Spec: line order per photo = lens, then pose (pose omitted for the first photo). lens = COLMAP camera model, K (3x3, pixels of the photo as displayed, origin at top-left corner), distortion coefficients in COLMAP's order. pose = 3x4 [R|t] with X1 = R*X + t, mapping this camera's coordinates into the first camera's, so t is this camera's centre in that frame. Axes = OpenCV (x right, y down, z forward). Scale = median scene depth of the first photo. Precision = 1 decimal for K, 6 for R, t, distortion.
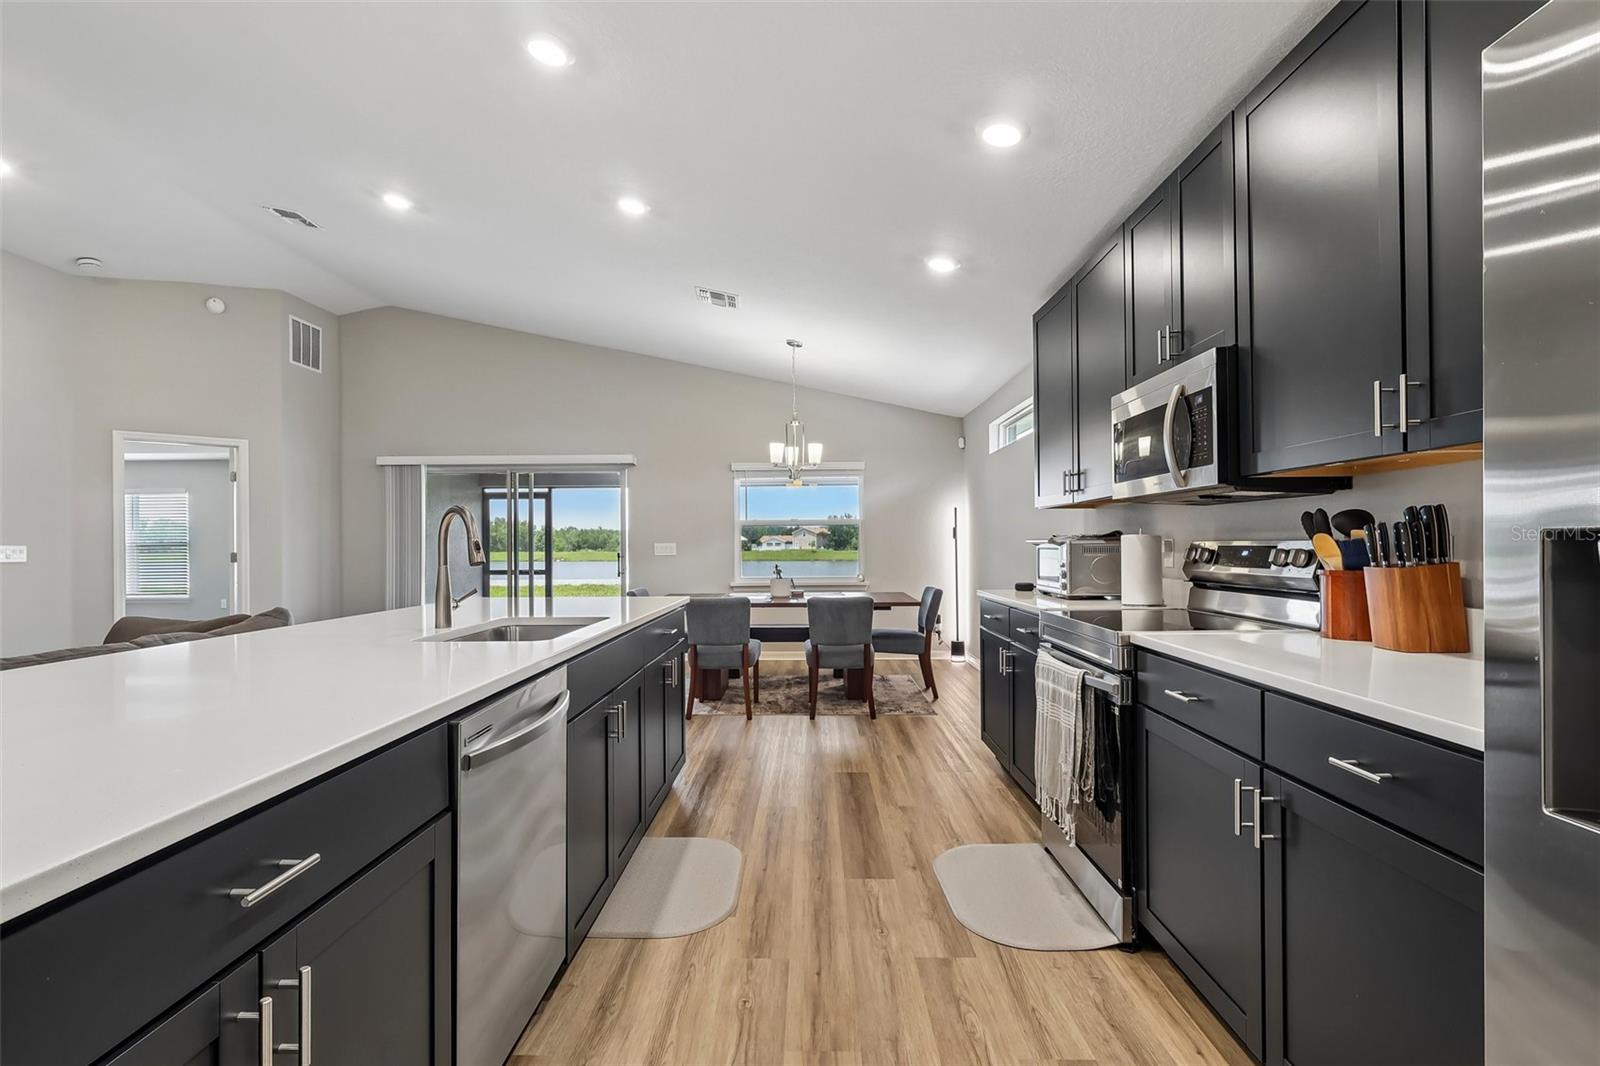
lens RADIAL K [[741.6, 0, 800.0], [0, 741.6, 533.0], [0, 0, 1]] dist [-0.000994, -0.000114]
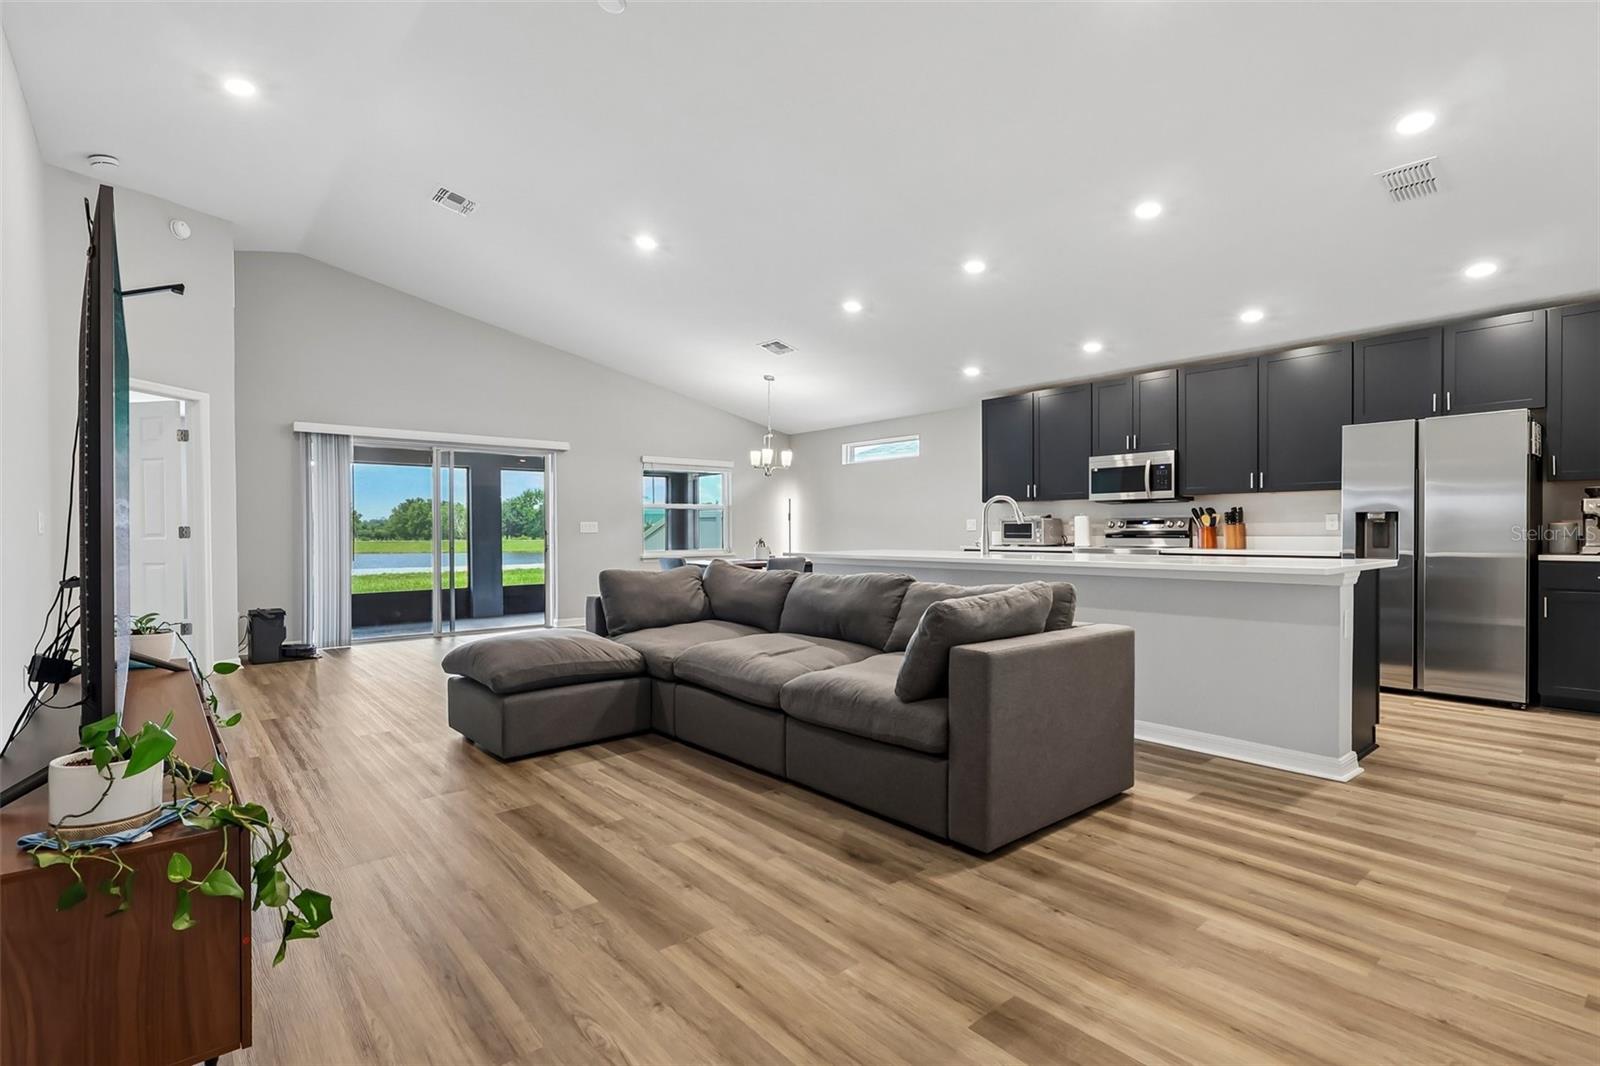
lens RADIAL K [[741.6, 0, 800.0], [0, 741.6, 533.0], [0, 0, 1]] dist [-0.000994, -0.000114]
pose [[0.753665, 0.000590, 0.657258, -0.704370], [-0.007944, 0.999935, 0.008211, 0.019202], [-0.657211, -0.011409, 0.753621, -0.078053]]
